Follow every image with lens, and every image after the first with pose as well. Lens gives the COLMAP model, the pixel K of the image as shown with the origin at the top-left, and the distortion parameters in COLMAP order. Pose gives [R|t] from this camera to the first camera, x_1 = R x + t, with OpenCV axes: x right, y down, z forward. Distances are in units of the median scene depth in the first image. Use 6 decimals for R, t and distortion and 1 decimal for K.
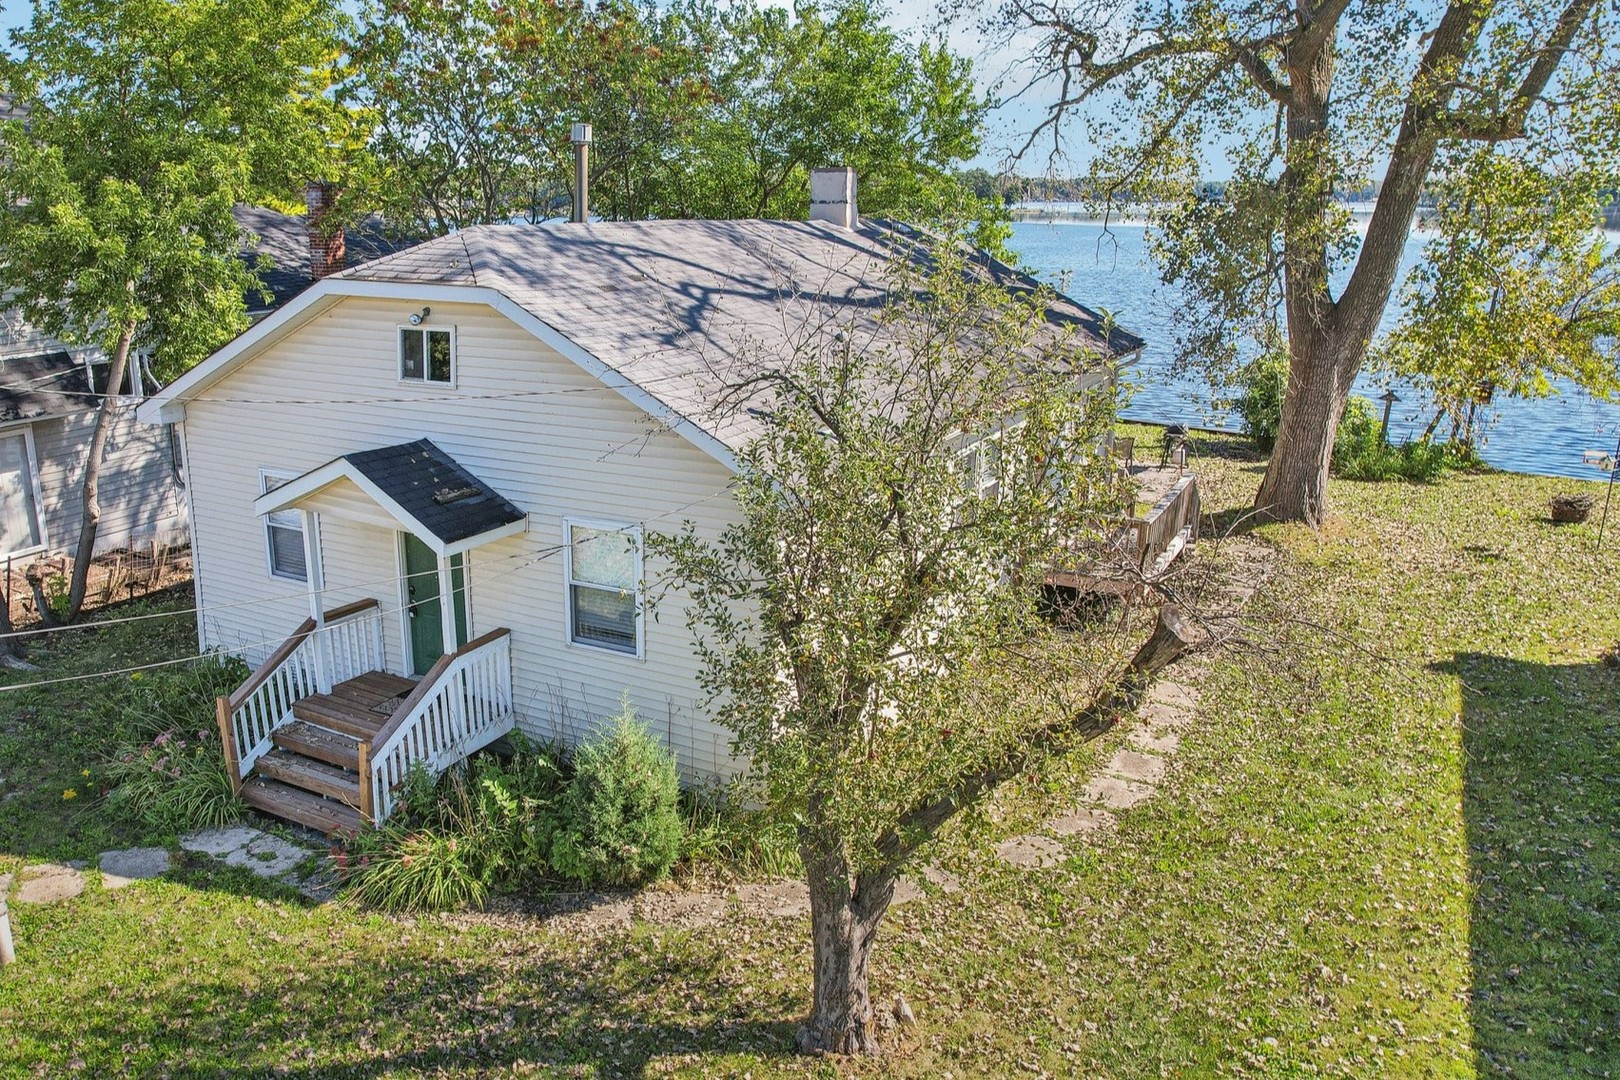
lens RADIAL K [[1258.8, 0, 656.1], [0, 1258.8, 550.0], [0, 0, 1]] dist [-0.055264, 0.003186]
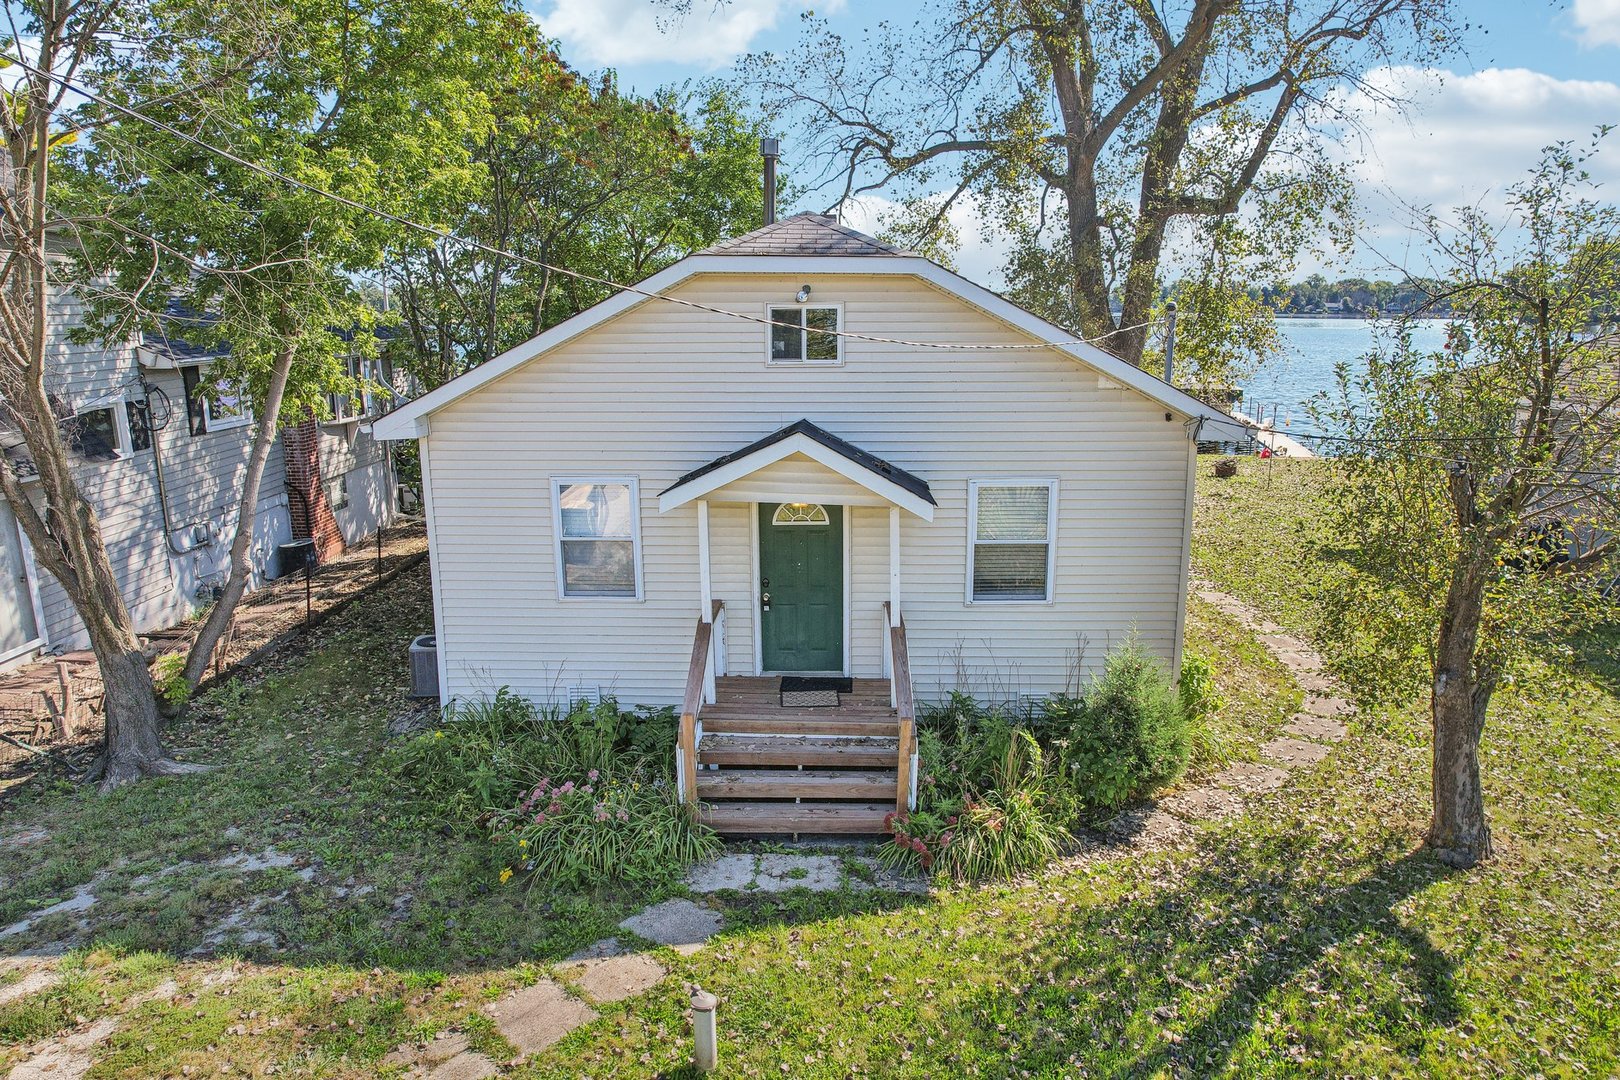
lens RADIAL K [[1040.9, 0, 810.0], [0, 1040.9, 540.0], [0, 0, 1]] dist [-0.045292, 0.001129]
pose [[0.867883, -0.109343, 0.484585, -0.608412], [0.137249, 0.990284, -0.022361, 0.024246], [-0.477432, 0.085916, 0.874458, 0.305935]]
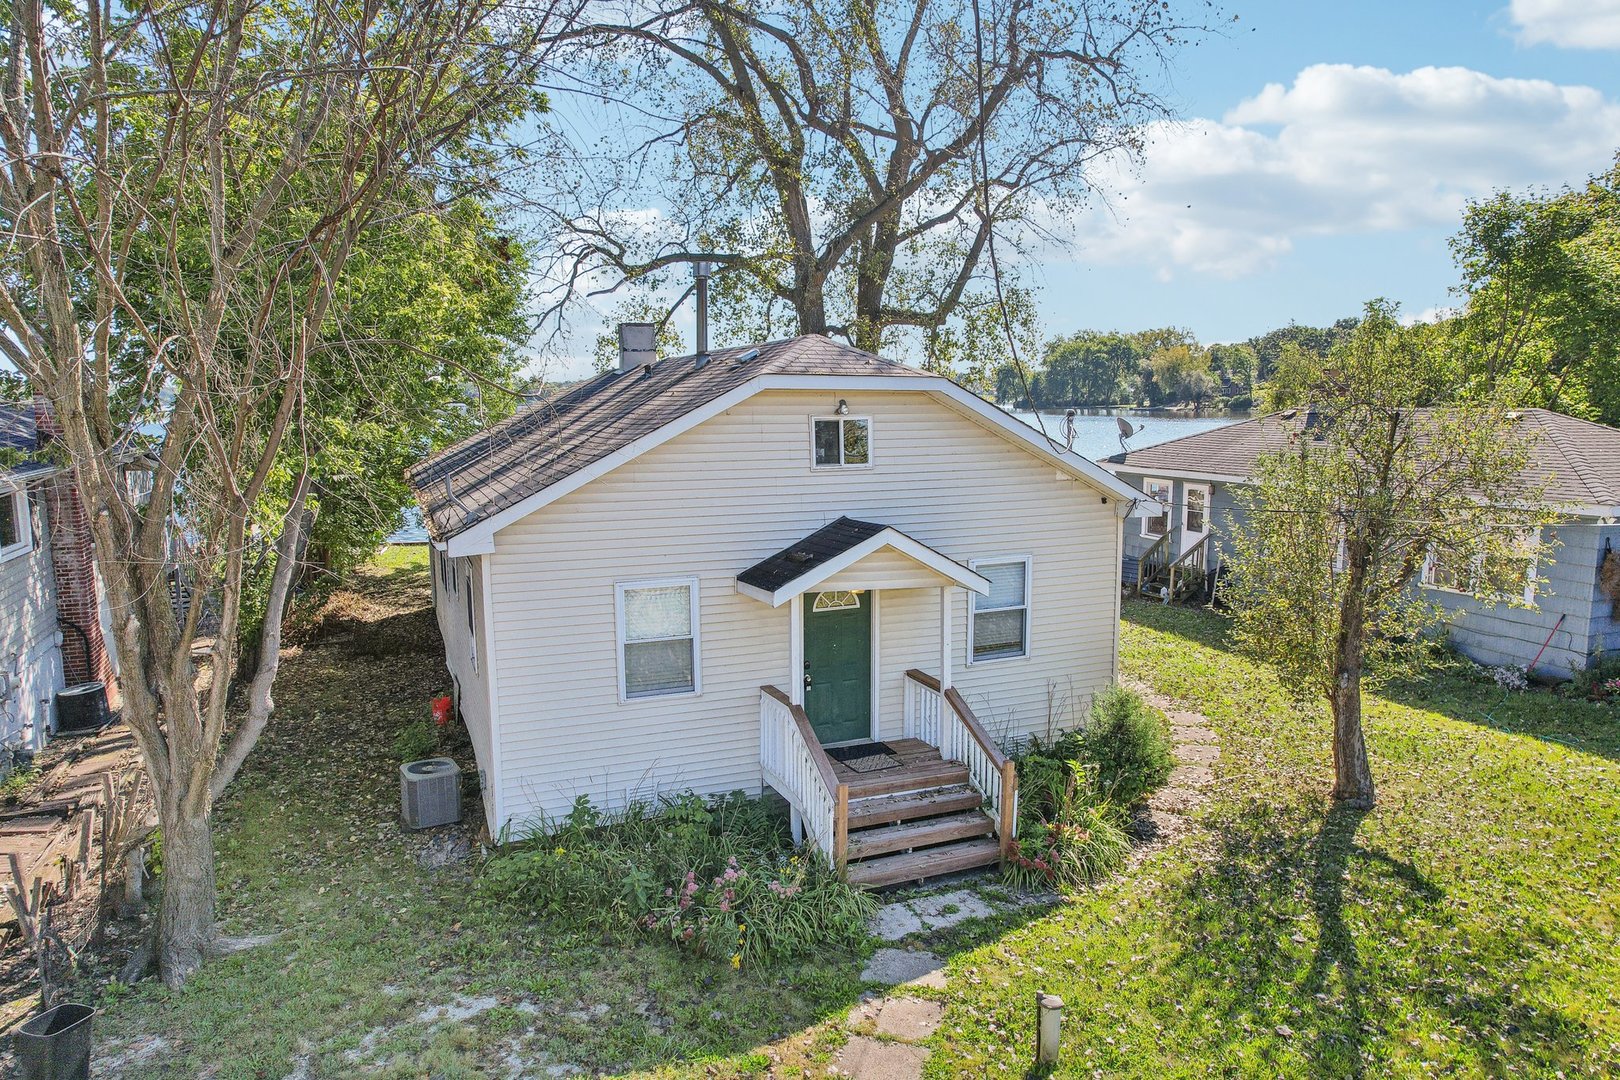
lens RADIAL K [[1040.7, 0, 810.0], [0, 1040.7, 540.0], [0, 0, 1]] dist [-0.051678, -0.001005]
pose [[0.596021, -0.111113, 0.795244, -0.976293], [0.222691, 0.974404, -0.030757, -0.048668], [-0.771471, 0.195426, 0.605509, 0.487662]]
